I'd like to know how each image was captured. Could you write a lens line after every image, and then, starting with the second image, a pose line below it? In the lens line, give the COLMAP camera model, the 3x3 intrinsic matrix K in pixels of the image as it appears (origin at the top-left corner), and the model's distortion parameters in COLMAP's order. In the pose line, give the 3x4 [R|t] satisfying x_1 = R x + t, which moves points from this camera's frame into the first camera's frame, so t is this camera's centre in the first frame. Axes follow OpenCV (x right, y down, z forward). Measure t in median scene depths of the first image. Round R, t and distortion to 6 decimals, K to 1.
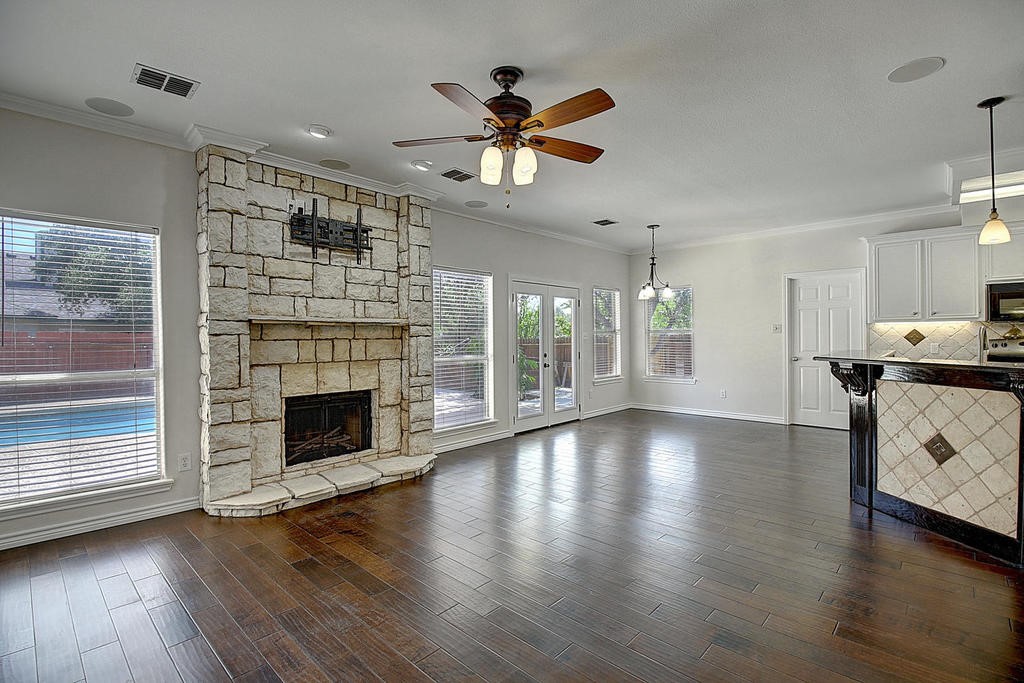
lens RADIAL K [[471.7, 0, 512.9], [0, 471.7, 339.7], [0, 0, 1]] dist [0.000515, -0.014387]
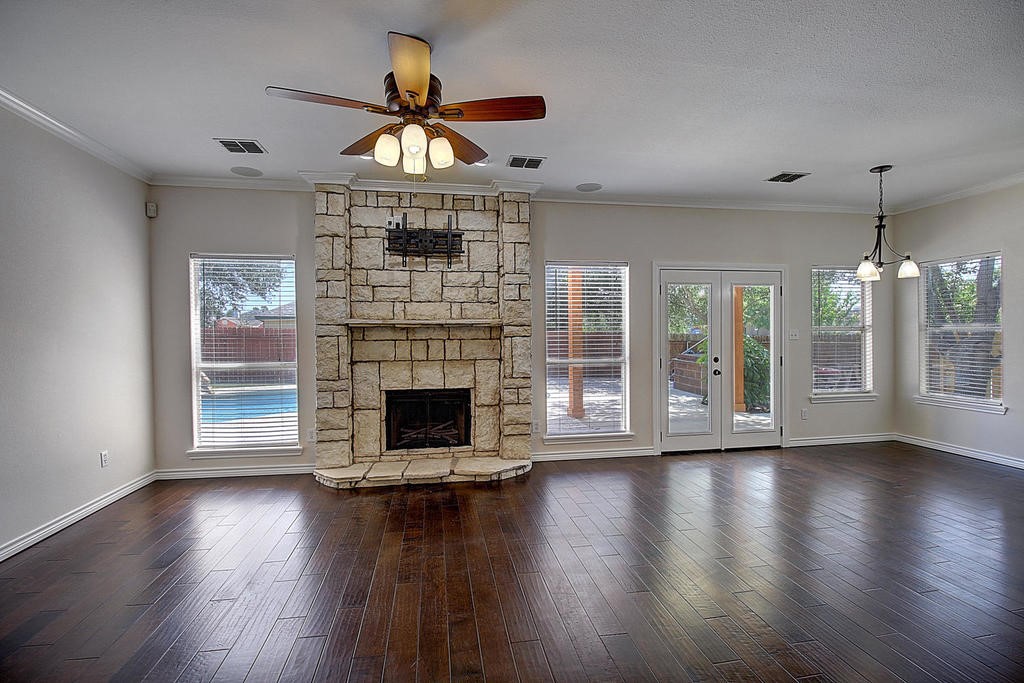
lens RADIAL K [[471.7, 0, 512.9], [0, 471.7, 339.7], [0, 0, 1]] dist [0.000515, -0.014387]
pose [[0.796321, 0.009227, -0.604803, 0.387548], [-0.002001, 0.999918, 0.012620, -0.013573], [0.604870, -0.008839, 0.796275, 0.230156]]
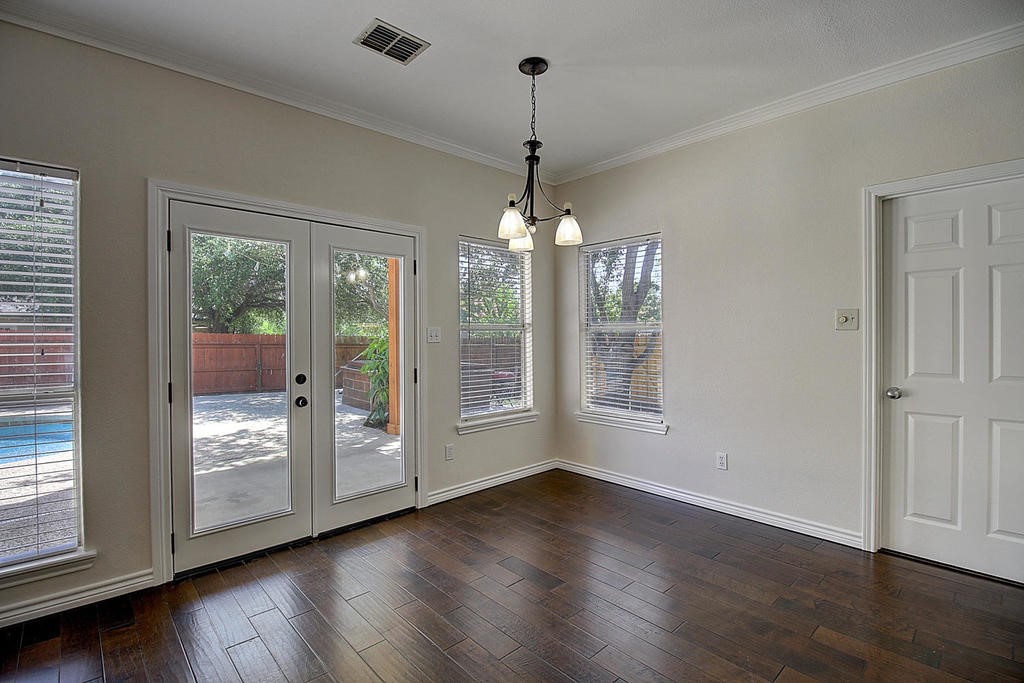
lens RADIAL K [[471.7, 0, 512.9], [0, 471.7, 339.7], [0, 0, 1]] dist [0.000515, -0.014387]
pose [[0.997617, 0.003810, -0.068884, 0.418790], [-0.003536, 0.999985, 0.004095, -0.008628], [0.068899, -0.003841, 0.997616, 0.805886]]
